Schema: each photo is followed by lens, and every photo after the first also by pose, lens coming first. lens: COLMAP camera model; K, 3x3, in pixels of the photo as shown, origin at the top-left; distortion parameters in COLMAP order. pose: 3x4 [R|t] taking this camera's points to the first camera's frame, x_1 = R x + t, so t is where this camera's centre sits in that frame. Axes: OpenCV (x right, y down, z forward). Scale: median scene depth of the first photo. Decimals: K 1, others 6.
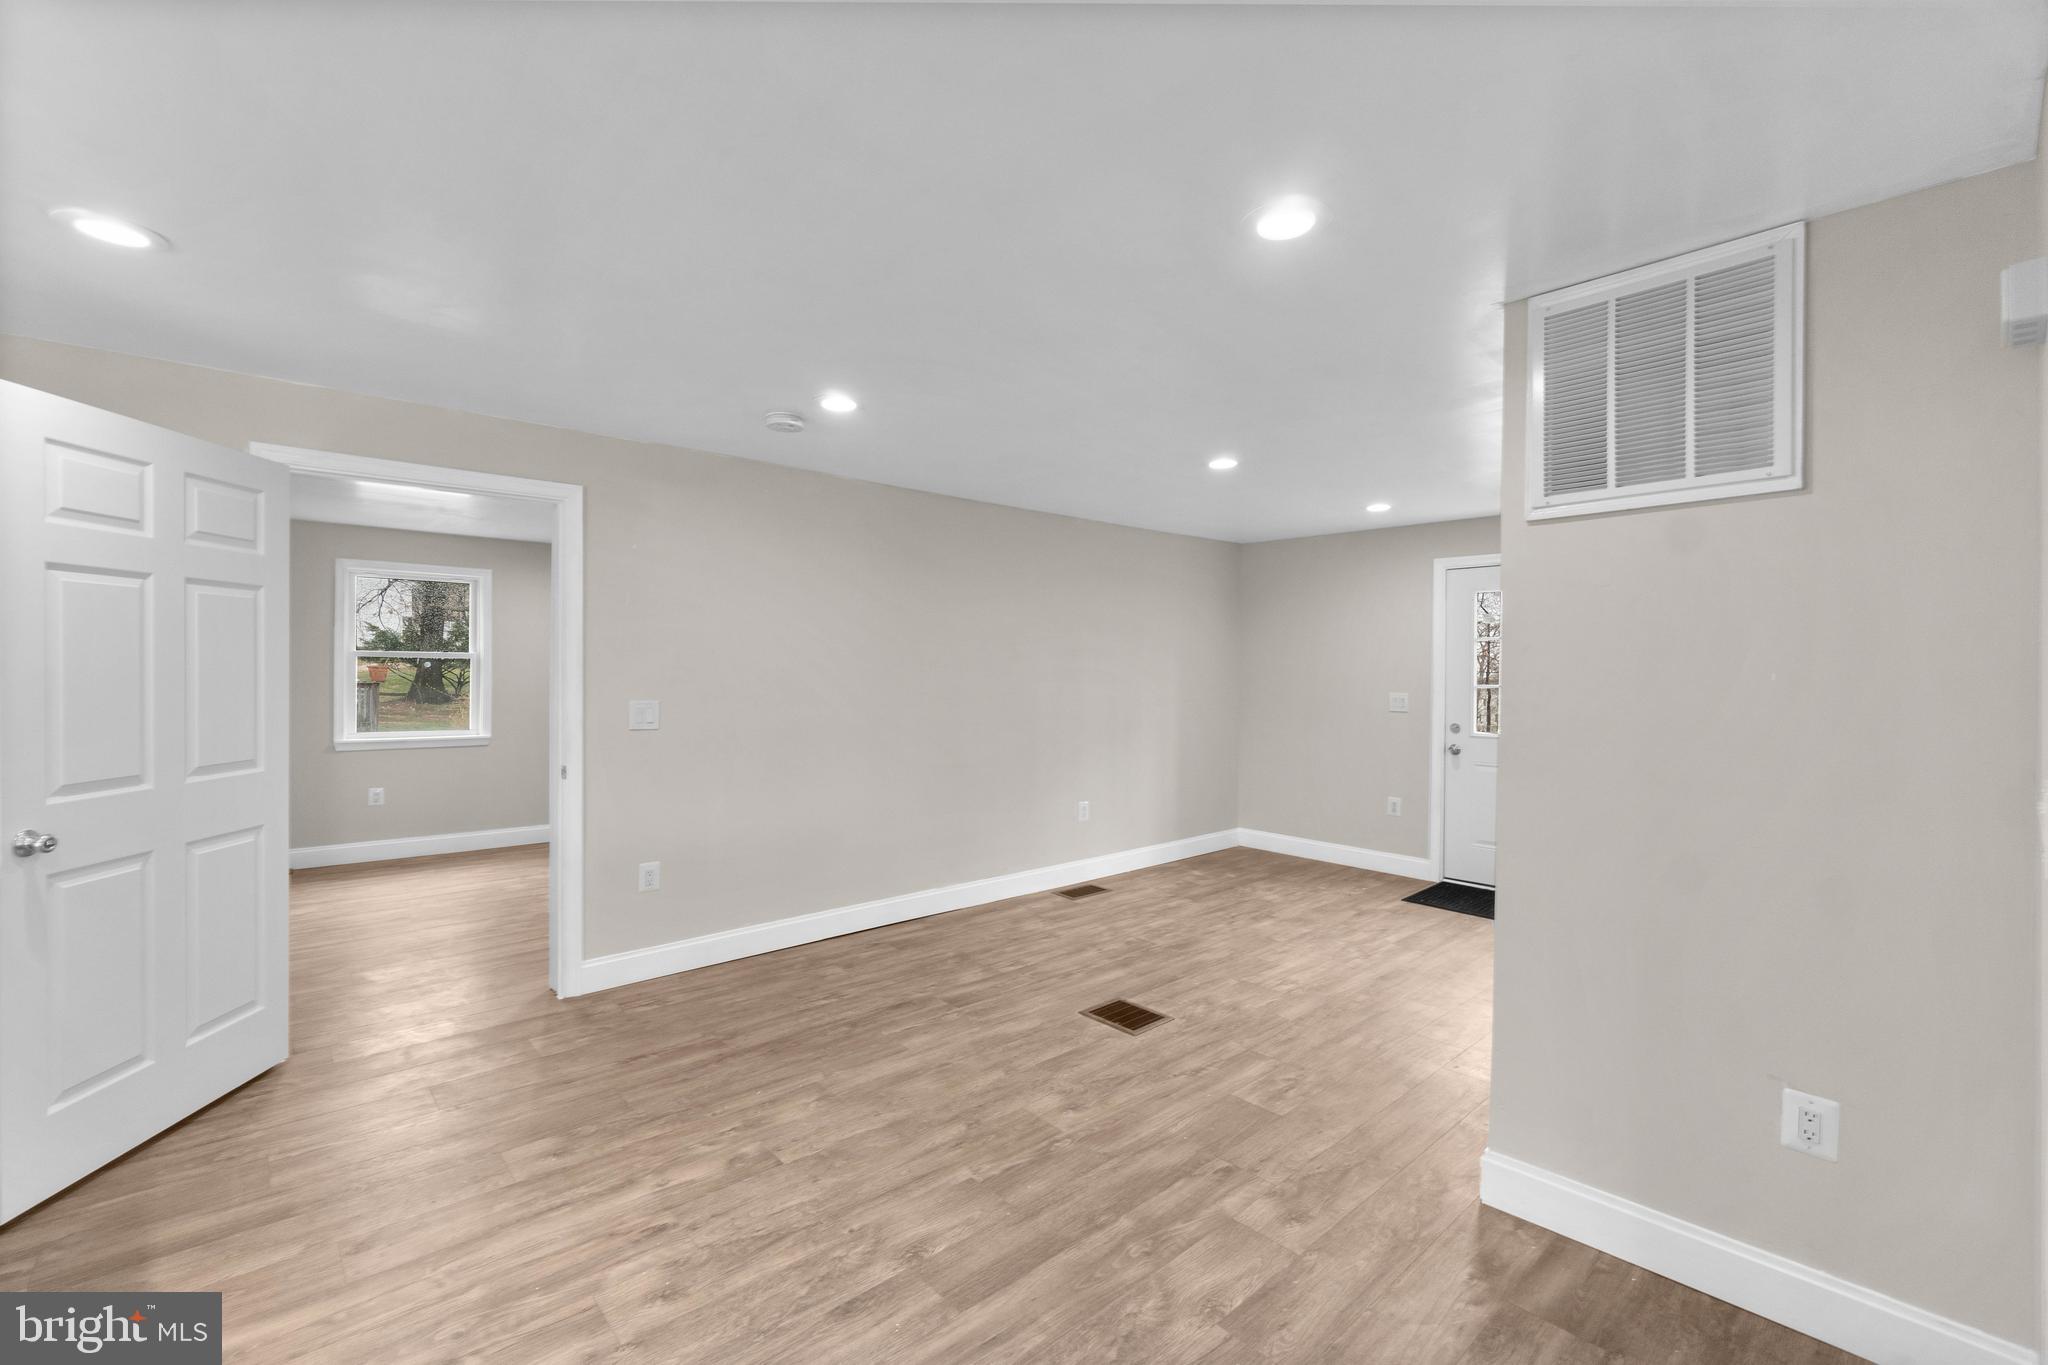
lens RADIAL K [[888.6, 0, 999.3], [0, 888.6, 679.9], [0, 0, 1]] dist [-0.007716, 0.001967]
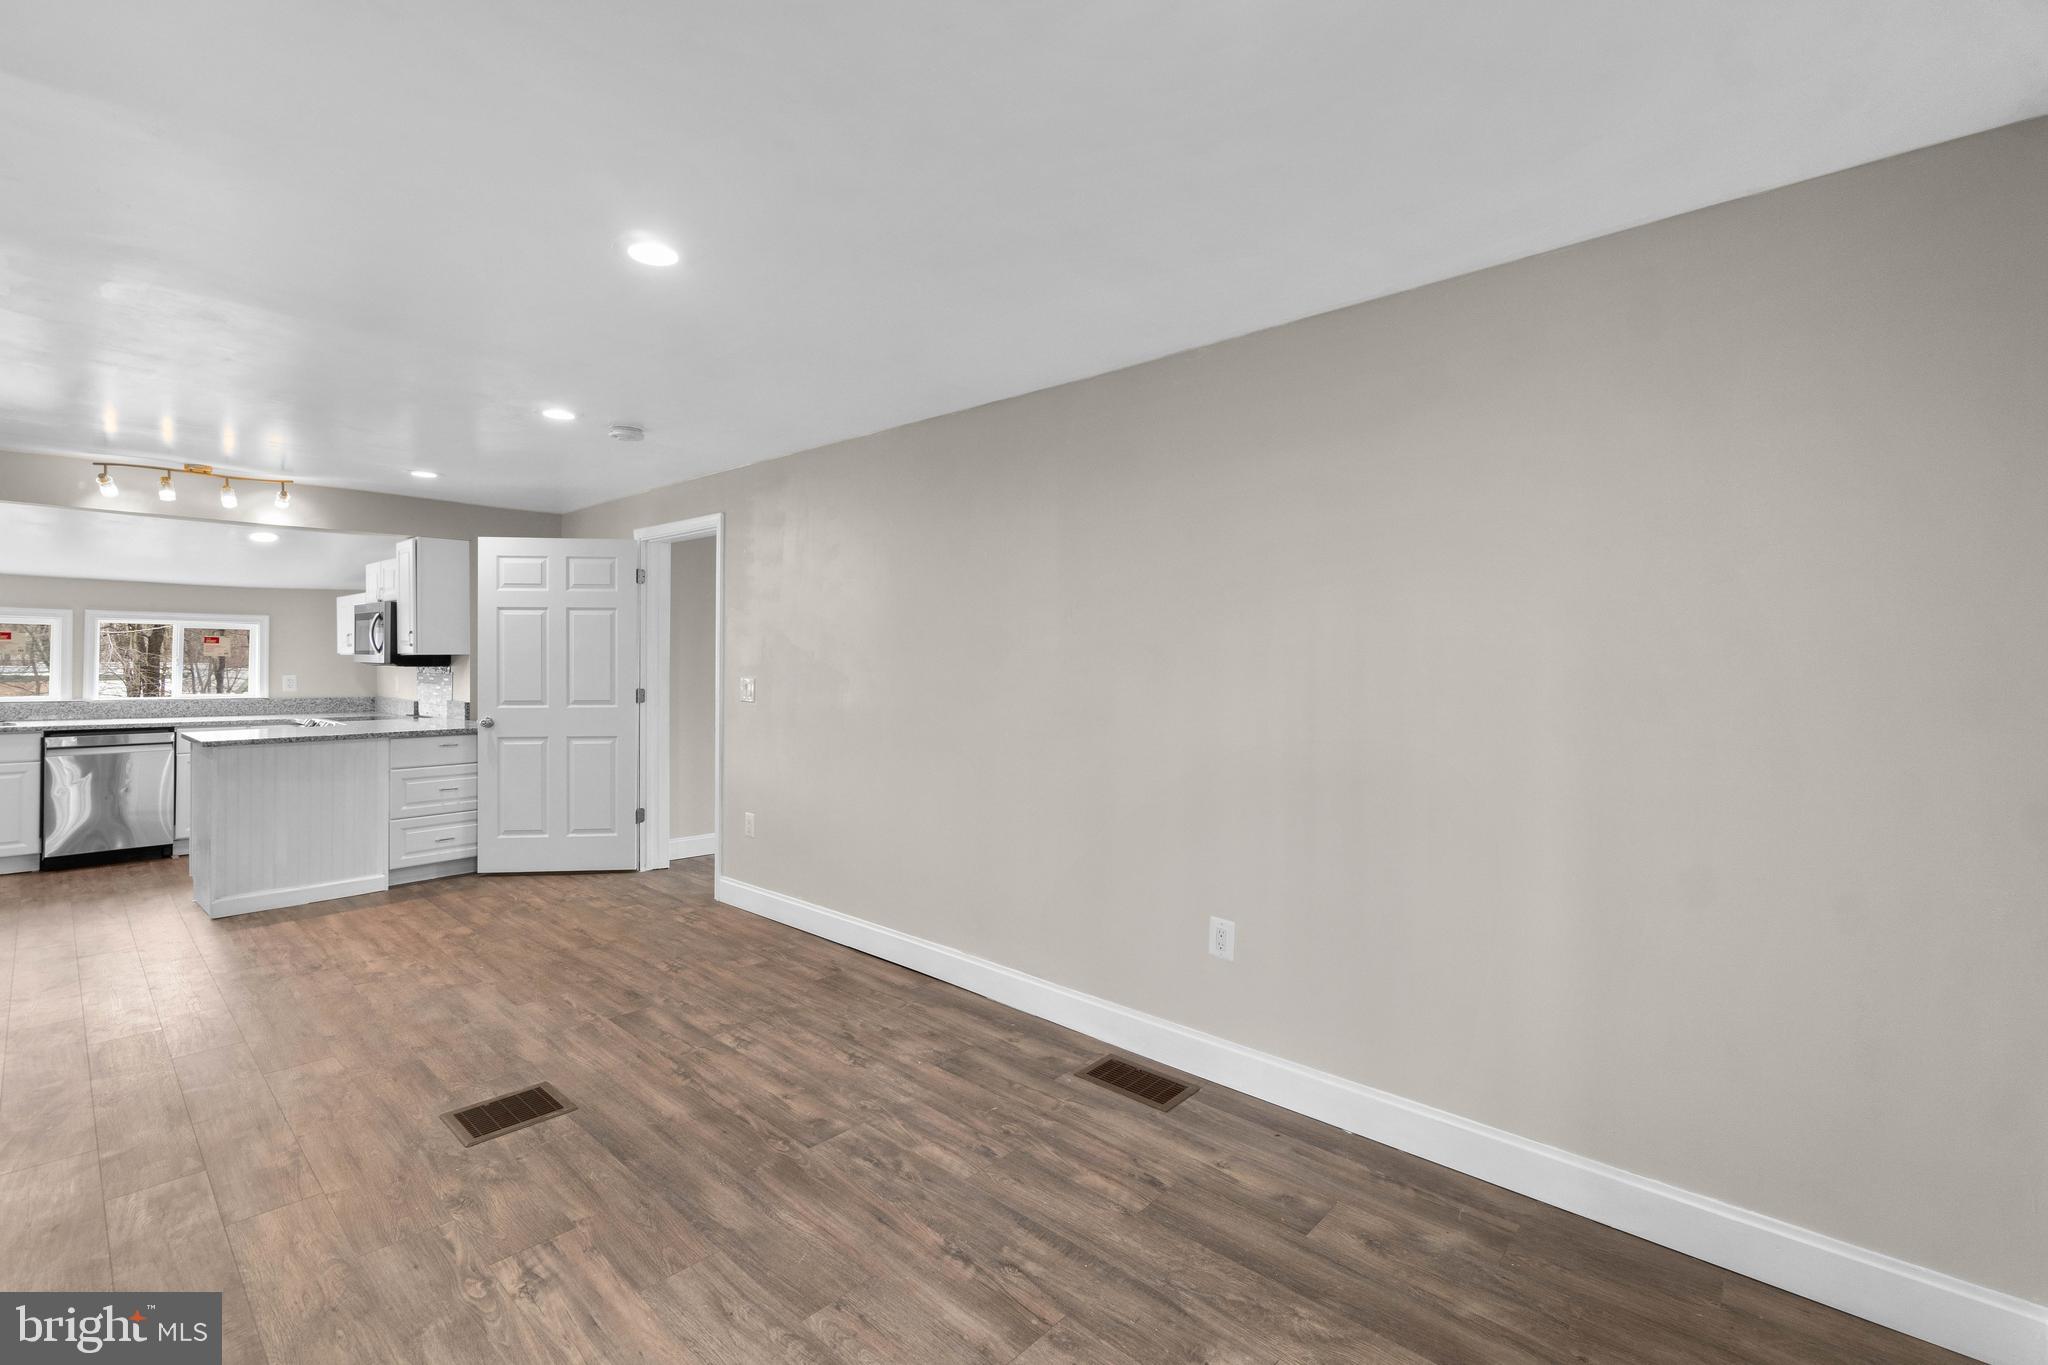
lens RADIAL K [[888.6, 0, 991.8], [0, 888.6, 665.2], [0, 0, 1]] dist [-0.007716, 0.001967]
pose [[0.097718, -0.001295, -0.995213, 0.930620], [-0.021610, 0.999761, -0.003423, 0.002374], [0.994980, 0.021841, 0.097666, 1.345443]]
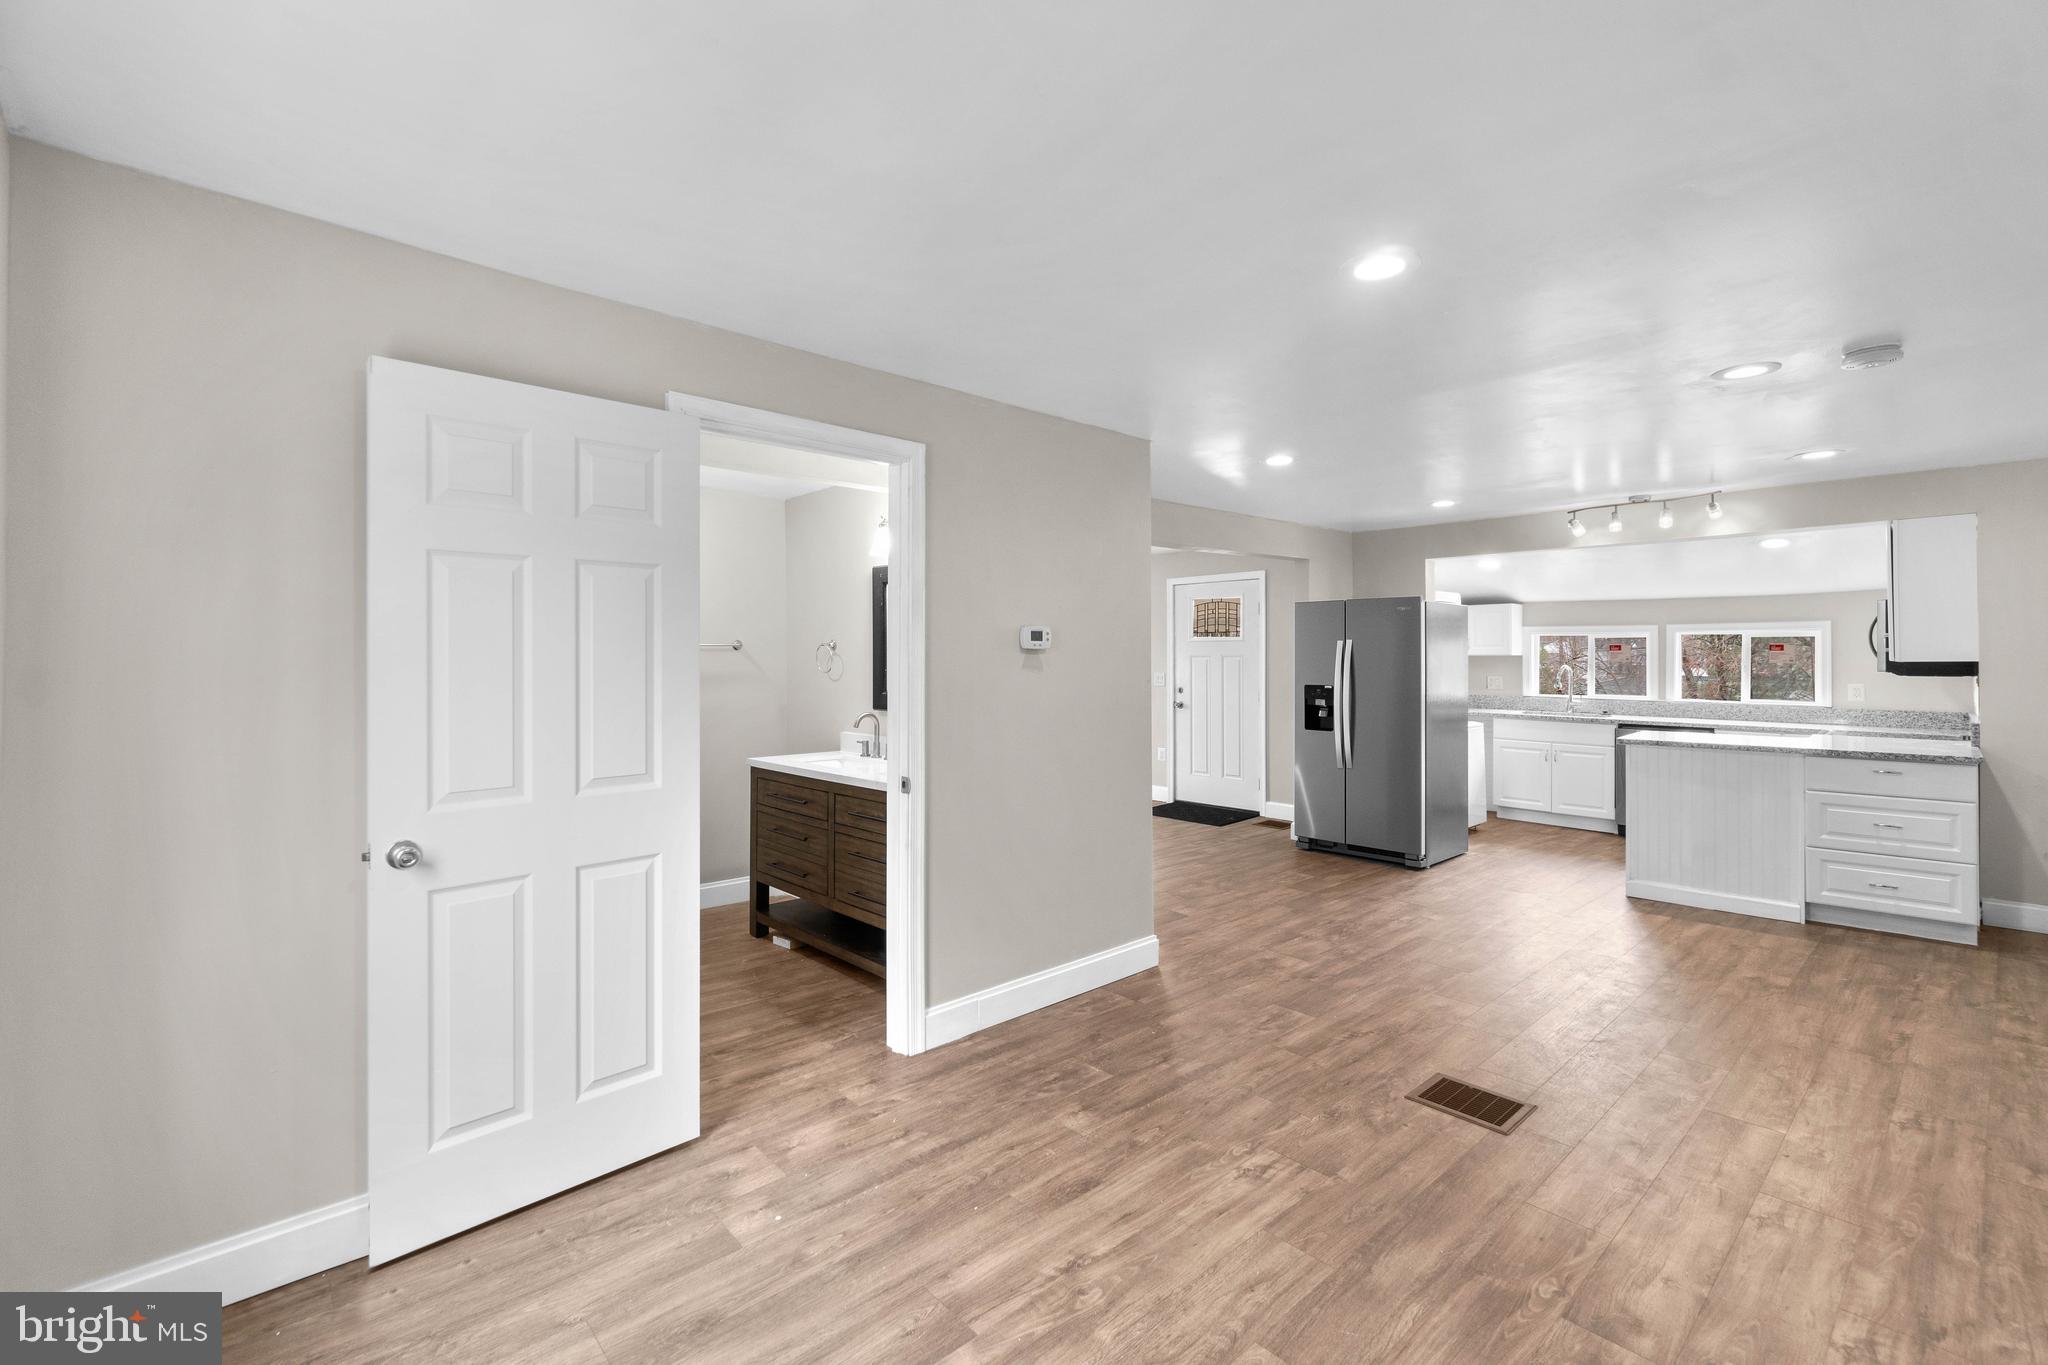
lens RADIAL K [[888.6, 0, 1026.6], [0, 888.6, 646.4], [0, 0, 1]] dist [-0.007716, 0.001967]
pose [[-0.999809, -0.006979, -0.018276, 0.552778], [-0.006944, 0.999974, -0.001988, -0.009715], [0.018289, -0.001860, -0.999831, 1.791850]]
